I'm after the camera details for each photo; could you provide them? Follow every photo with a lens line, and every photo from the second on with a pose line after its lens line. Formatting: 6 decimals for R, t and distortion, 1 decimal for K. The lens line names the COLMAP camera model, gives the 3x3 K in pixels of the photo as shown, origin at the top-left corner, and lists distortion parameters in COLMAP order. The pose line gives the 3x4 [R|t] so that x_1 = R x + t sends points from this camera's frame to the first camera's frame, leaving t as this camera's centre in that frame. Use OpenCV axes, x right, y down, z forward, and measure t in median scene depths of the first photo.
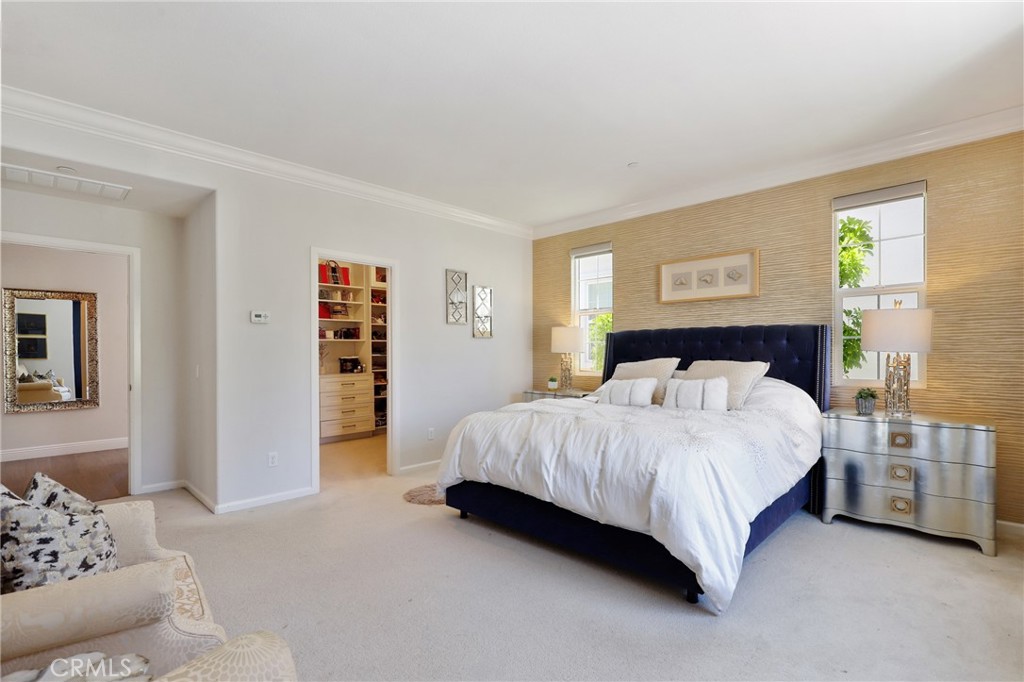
lens RADIAL K [[469.6, 0, 512.0], [0, 469.6, 341.0], [0, 0, 1]] dist [0.000283, 0.000058]
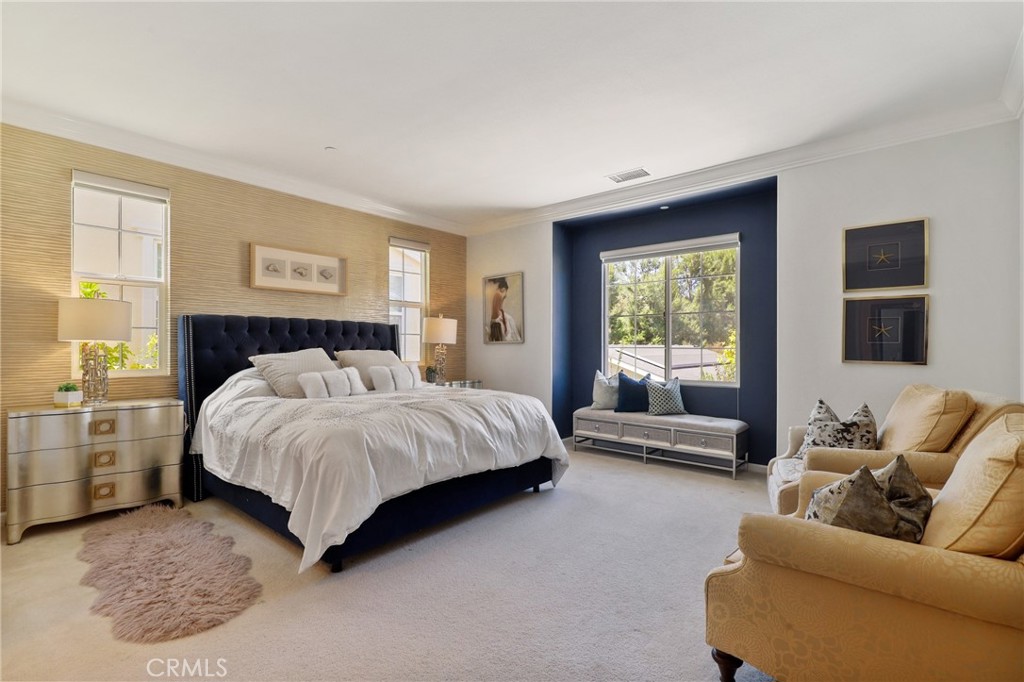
lens RADIAL K [[469.6, 0, 512.0], [0, 469.6, 341.0], [0, 0, 1]] dist [0.000283, 0.000058]
pose [[-0.079755, 0.002384, 0.996812, -0.641118], [-0.034285, 0.999399, -0.005134, 0.009802], [-0.996225, -0.034585, -0.079625, 0.601862]]
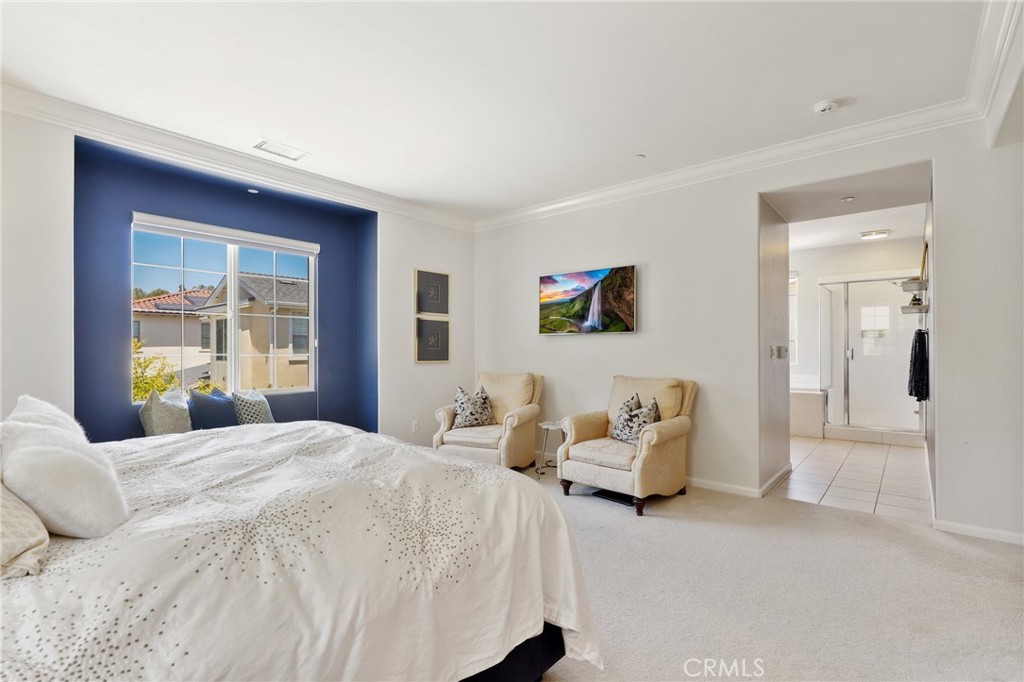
lens RADIAL K [[479.4, 0, 513.7], [0, 479.4, 346.7], [0, 0, 1]] dist [0.000116, 0.000502]
pose [[-0.995915, -0.004856, -0.090161, -0.035303], [-0.001262, 0.999204, -0.039883, 0.030069], [0.090282, -0.039606, -0.995128, 1.142389]]
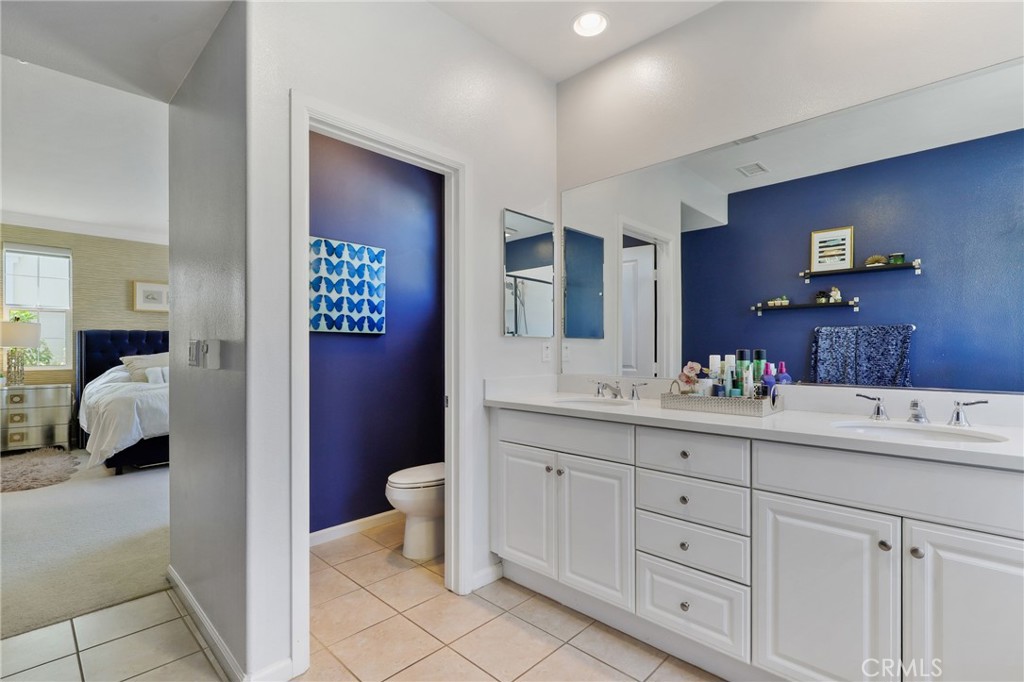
lens RADIAL K [[479.4, 0, 513.7], [0, 479.4, 346.7], [0, 0, 1]] dist [0.000116, 0.000502]
pose [[-0.014635, 0.002226, 0.999890, -1.095026], [-0.032789, 0.999459, -0.002705, -0.011213], [-0.999355, -0.032825, -0.014554, -0.052116]]
